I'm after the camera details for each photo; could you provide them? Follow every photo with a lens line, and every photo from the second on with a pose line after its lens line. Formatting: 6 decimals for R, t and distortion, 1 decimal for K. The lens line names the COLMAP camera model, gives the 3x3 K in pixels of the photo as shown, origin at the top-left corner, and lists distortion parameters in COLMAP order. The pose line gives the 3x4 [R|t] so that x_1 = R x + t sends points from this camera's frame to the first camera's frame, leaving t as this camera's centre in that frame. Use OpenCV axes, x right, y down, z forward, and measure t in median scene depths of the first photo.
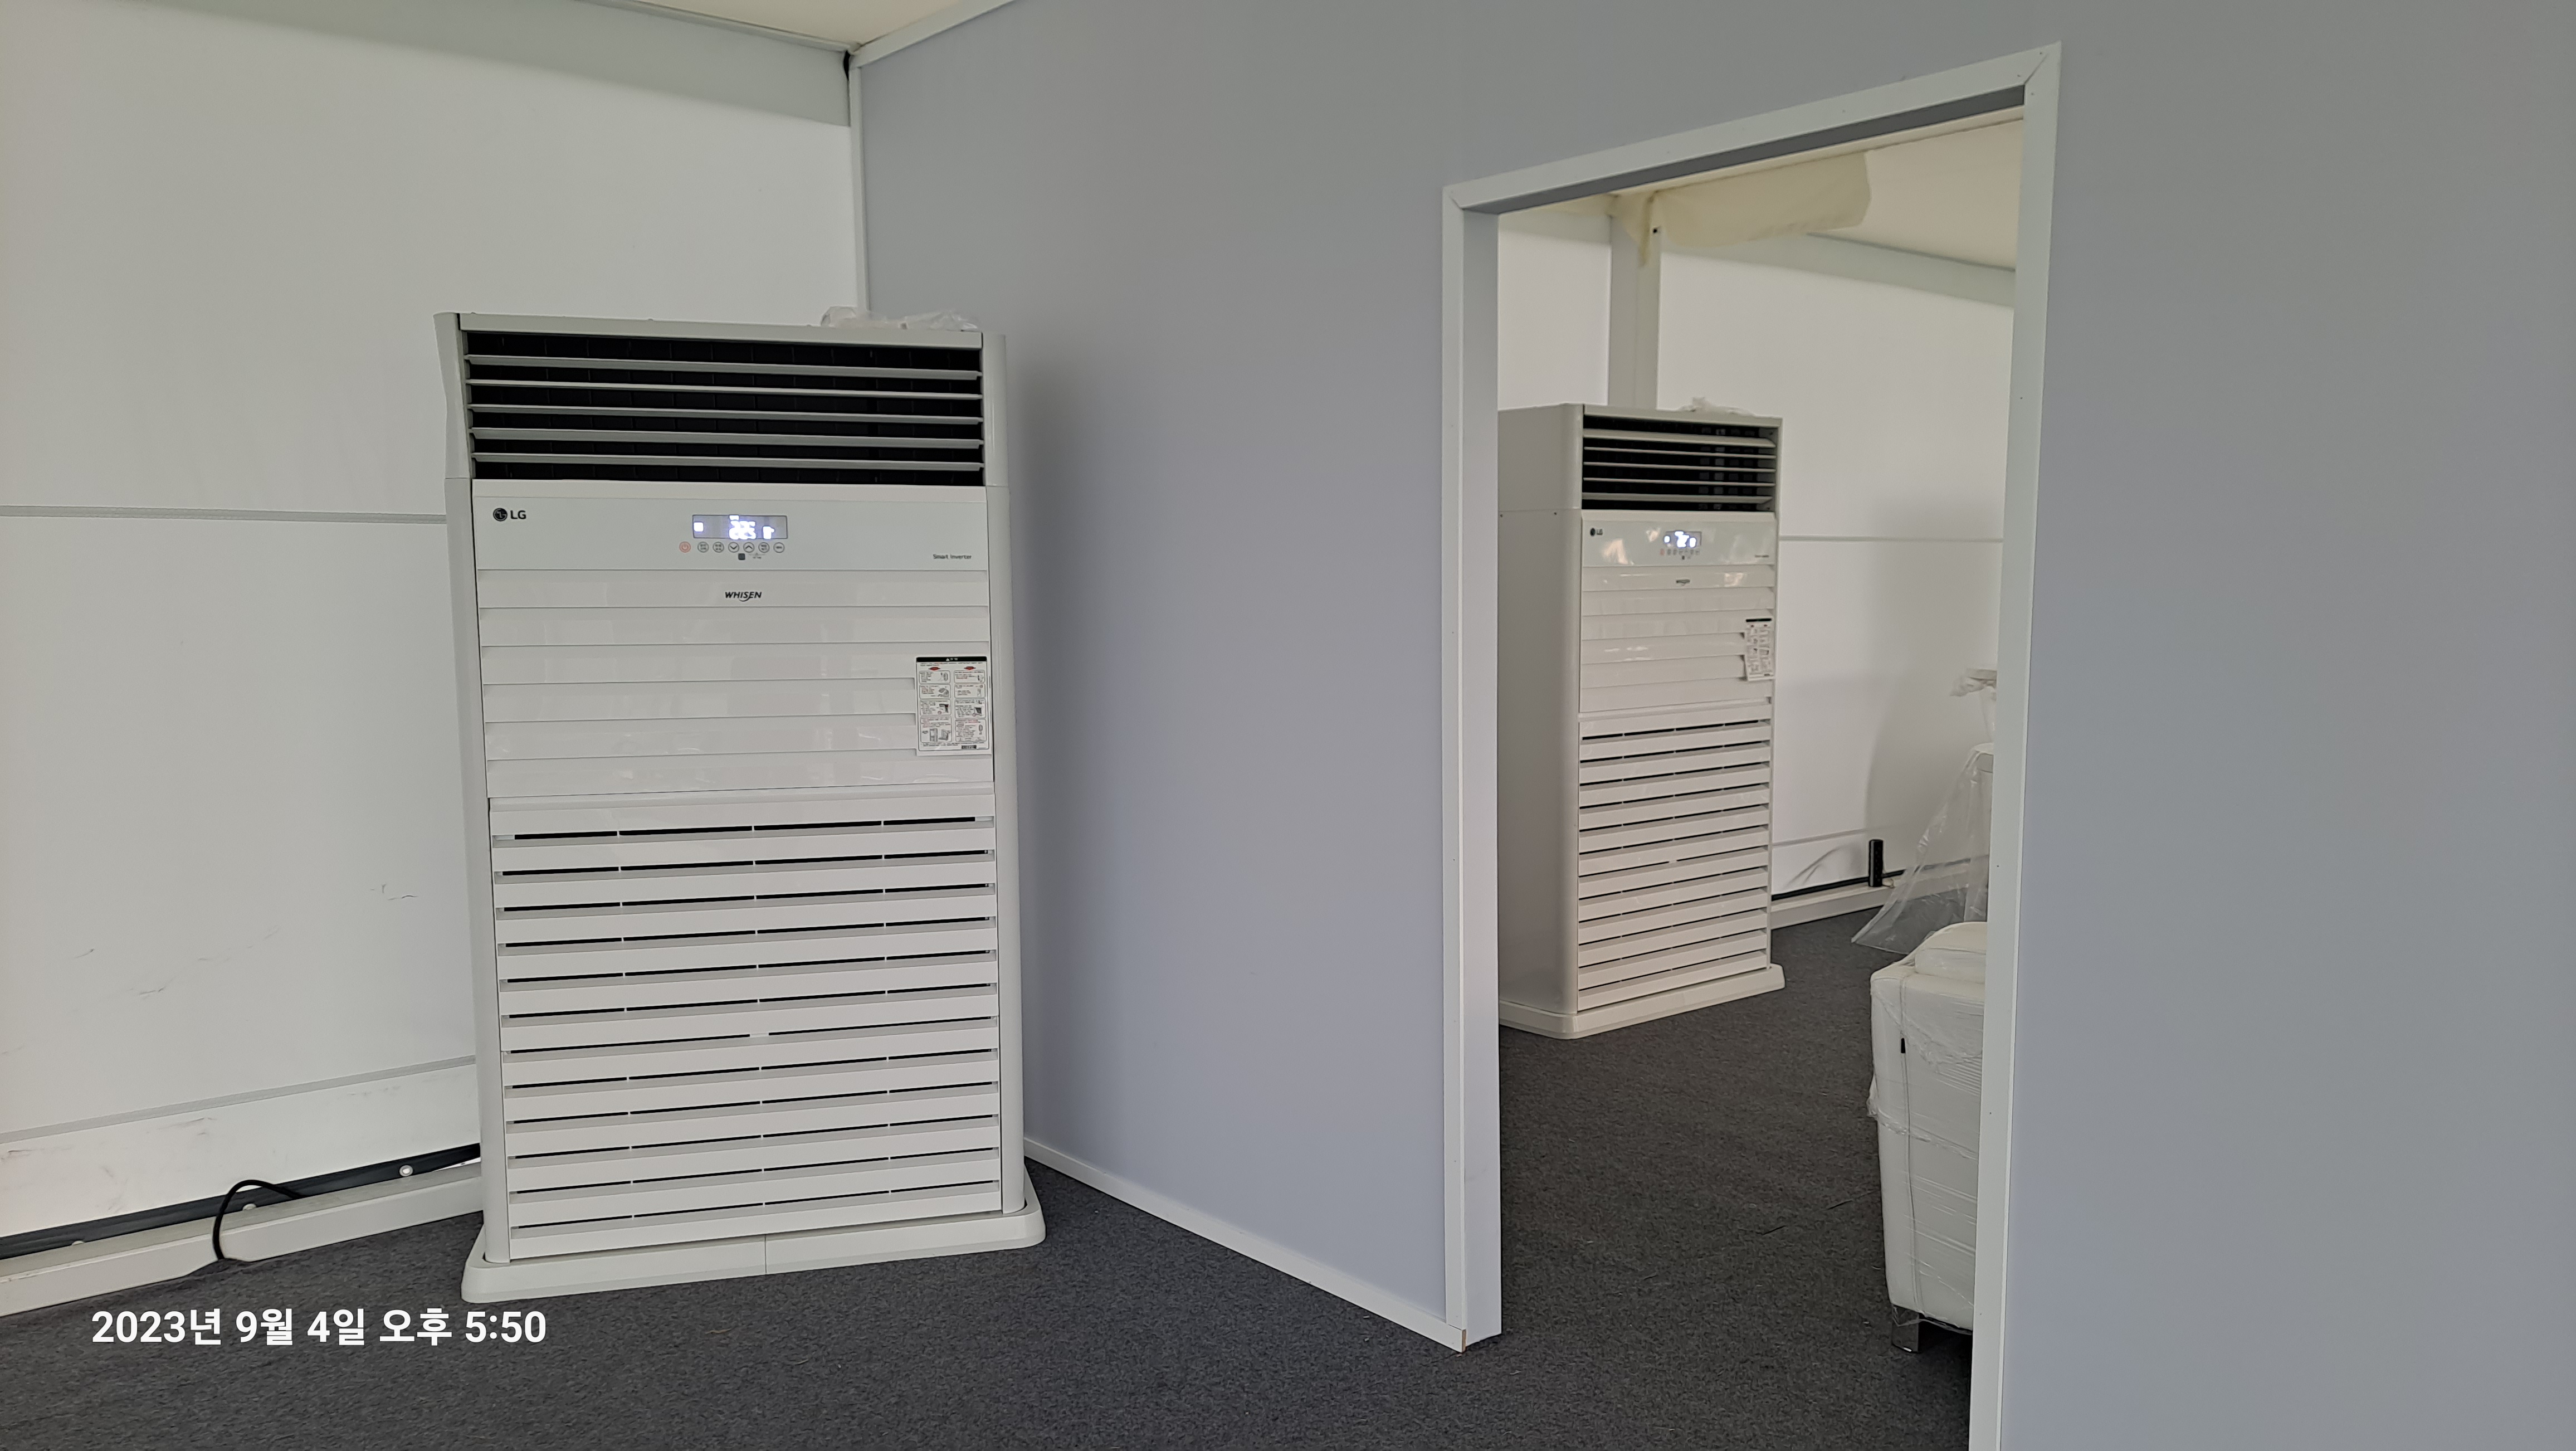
lens RADIAL K [[1792.0, 0, 1349.1], [0, 1792.0, 761.1], [0, 0, 1]] dist [0.055245, -0.045211]
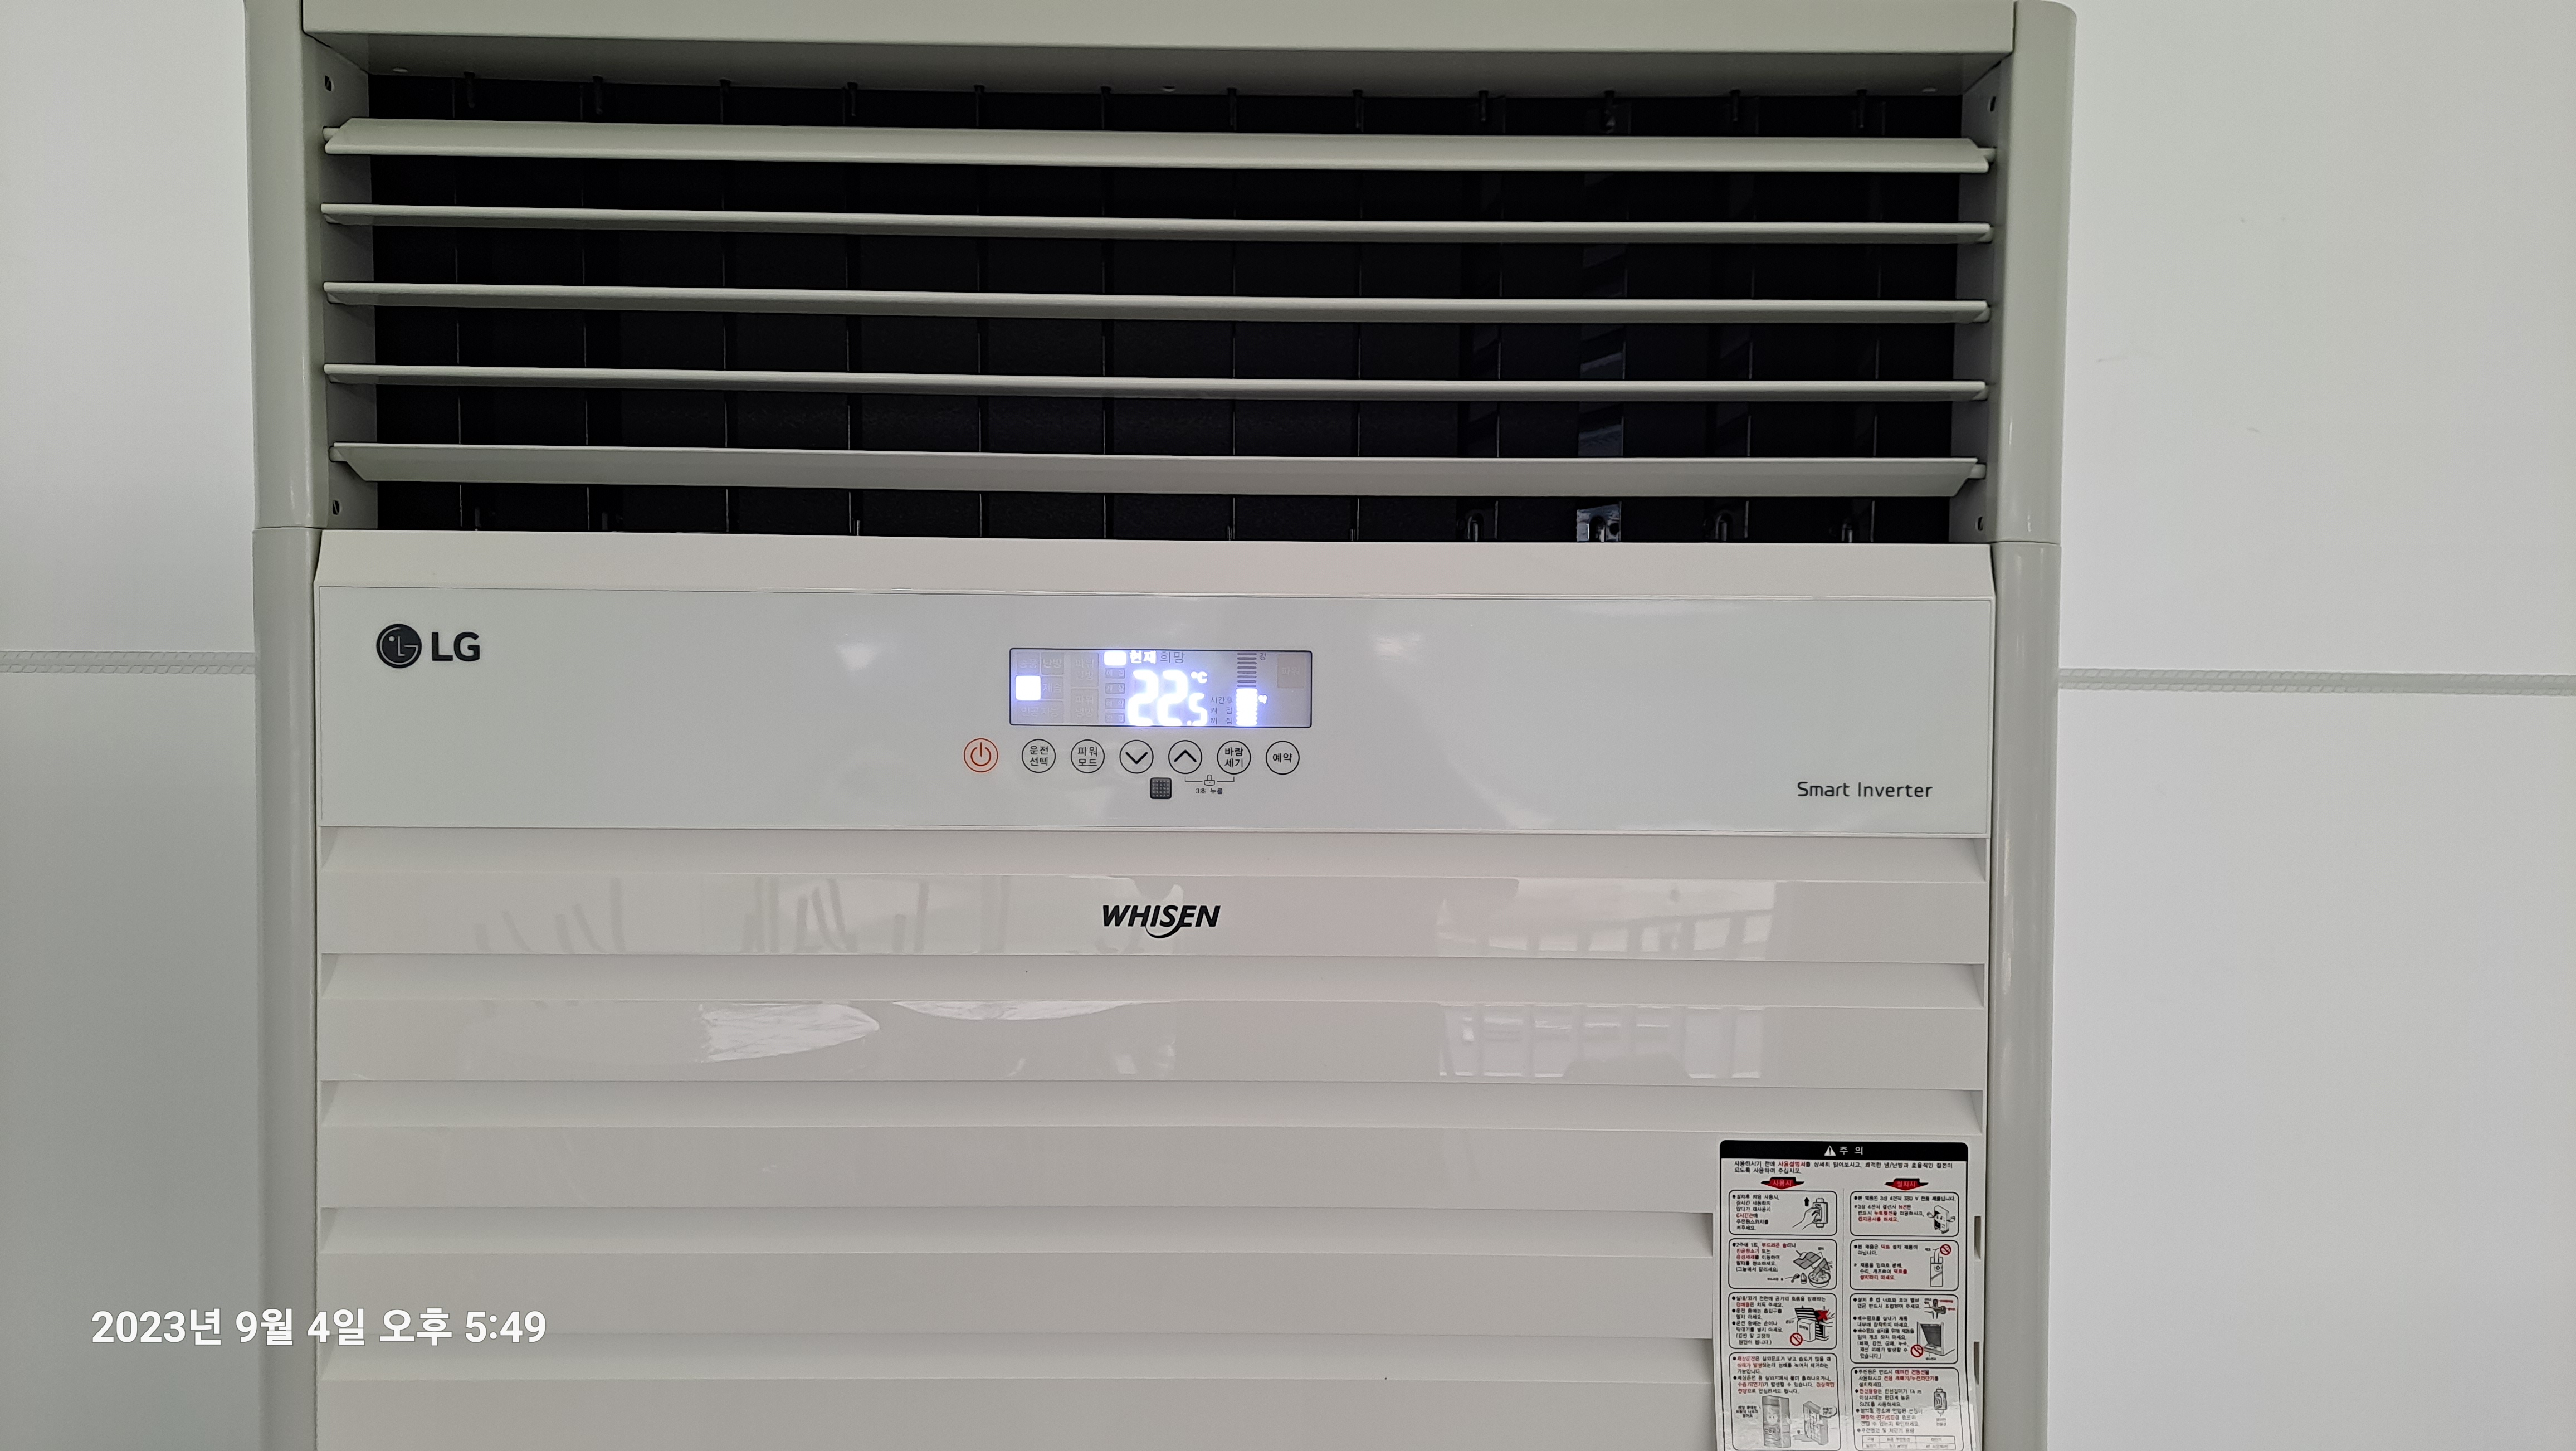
lens RADIAL K [[1784.0, 0, 1287.1], [0, 1784.0, 771.2], [0, 0, 1]] dist [0.097617, -0.129814]
pose [[0.964808, 0.024436, -0.261818, -0.233902], [-0.037827, 0.998215, -0.046227, -0.100342], [0.260221, 0.054504, 0.964009, 0.703725]]
